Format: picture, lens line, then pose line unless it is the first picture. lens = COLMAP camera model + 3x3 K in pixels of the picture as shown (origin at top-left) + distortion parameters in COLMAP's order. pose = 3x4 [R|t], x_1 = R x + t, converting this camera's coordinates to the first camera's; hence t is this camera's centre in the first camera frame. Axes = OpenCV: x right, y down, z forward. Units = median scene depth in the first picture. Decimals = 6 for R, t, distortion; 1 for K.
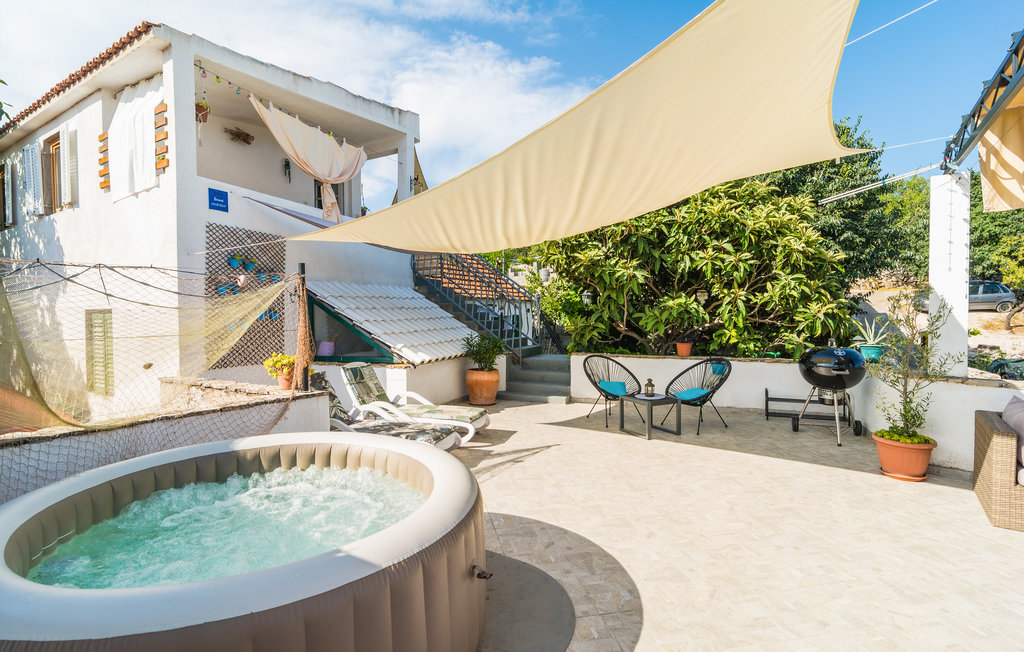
lens RADIAL K [[470.1, 0, 499.0], [0, 470.1, 324.5], [0, 0, 1]] dist [-0.035837, 0.009704]
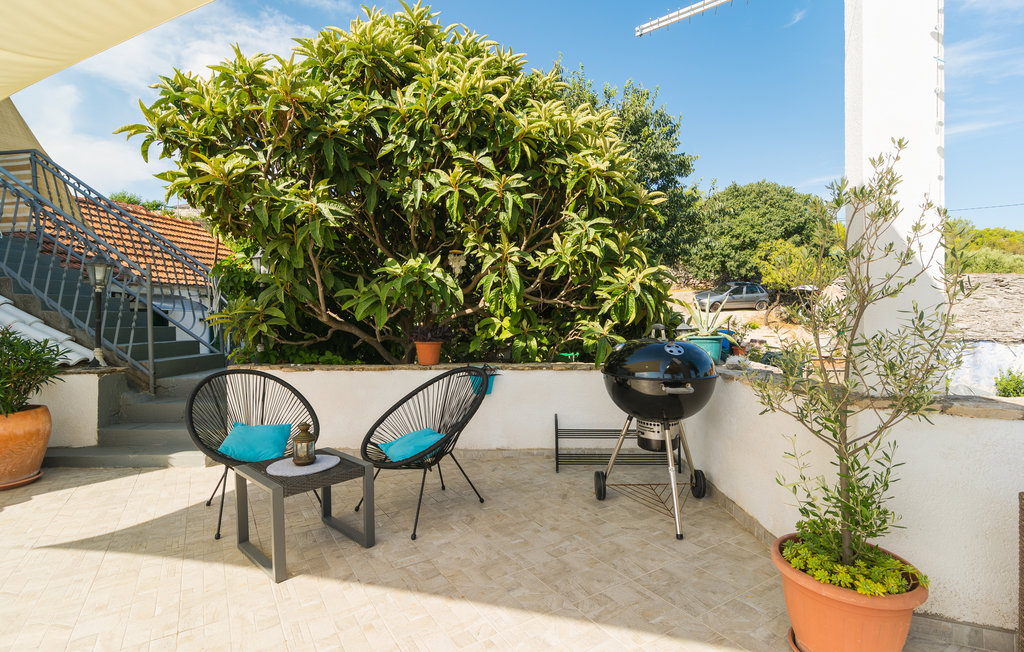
lens RADIAL K [[470.1, 0, 499.0], [0, 470.1, 324.5], [0, 0, 1]] dist [-0.035837, 0.009704]
pose [[0.935873, -0.011083, 0.352164, 0.300004], [0.015525, 0.999832, -0.009794, 0.027972], [-0.351996, 0.014633, 0.935887, 0.467998]]
